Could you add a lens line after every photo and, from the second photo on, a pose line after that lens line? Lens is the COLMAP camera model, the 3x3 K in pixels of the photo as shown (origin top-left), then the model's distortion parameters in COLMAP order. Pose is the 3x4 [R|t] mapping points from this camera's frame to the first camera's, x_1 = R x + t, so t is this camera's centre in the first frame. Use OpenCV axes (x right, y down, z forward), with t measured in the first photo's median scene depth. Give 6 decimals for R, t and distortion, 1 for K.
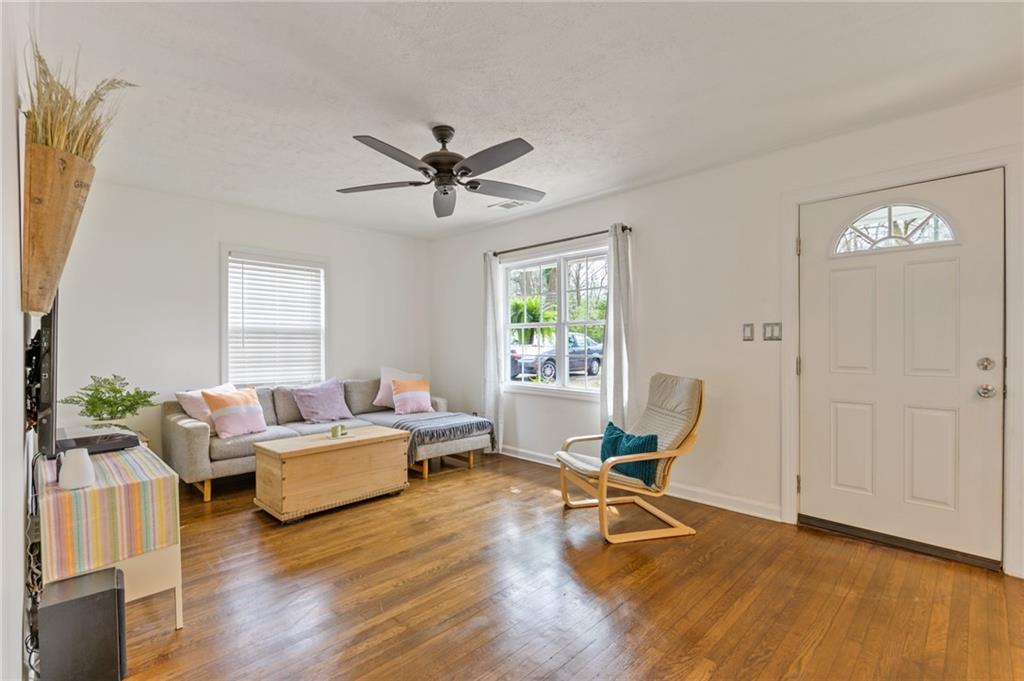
lens RADIAL K [[470.2, 0, 514.2], [0, 470.2, 349.3], [0, 0, 1]] dist [-0.012324, 0.000046]
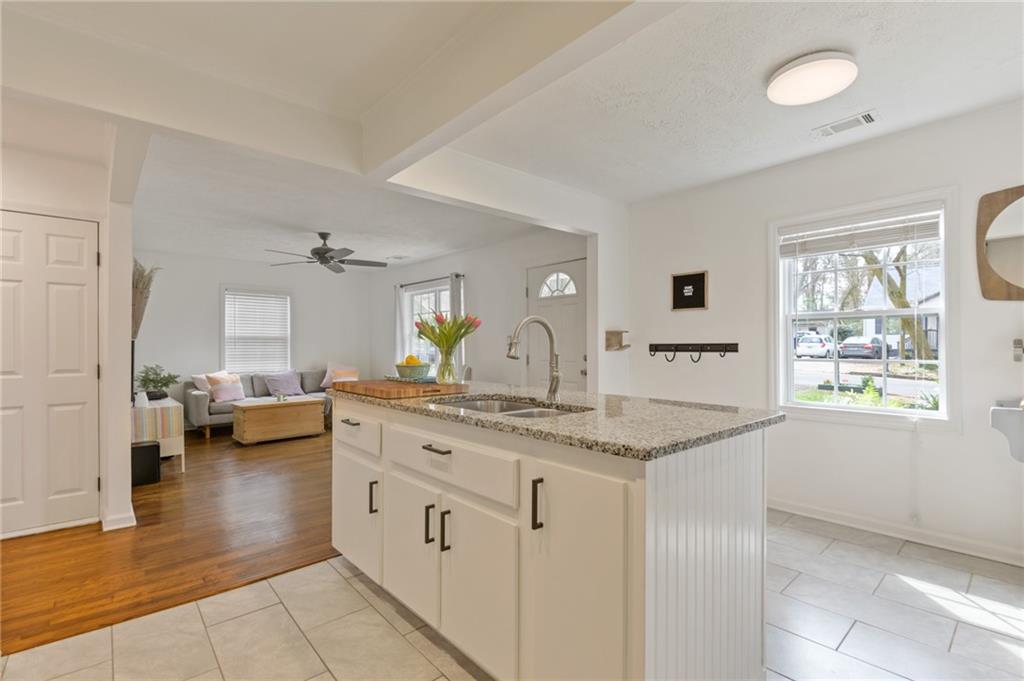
lens RADIAL K [[470.2, 0, 514.2], [0, 470.2, 349.3], [0, 0, 1]] dist [-0.012324, 0.000046]
pose [[0.998535, 0.001336, -0.054088, 0.517942], [-0.001341, 0.999999, -0.000055, -0.003857], [0.054088, 0.000127, 0.998536, -0.606440]]
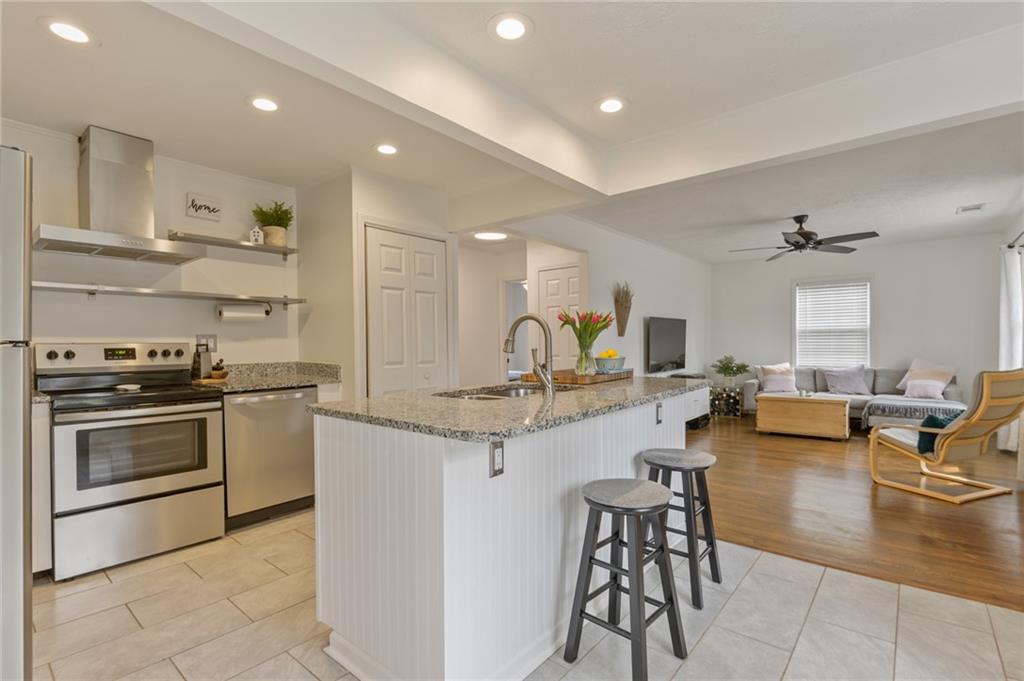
lens RADIAL K [[470.2, 0, 514.2], [0, 470.2, 349.3], [0, 0, 1]] dist [-0.012324, 0.000046]
pose [[0.078609, 0.014933, -0.996794, 1.083750], [-0.000086, 0.999888, 0.014973, -0.004300], [0.996906, -0.001091, 0.078601, -0.131552]]
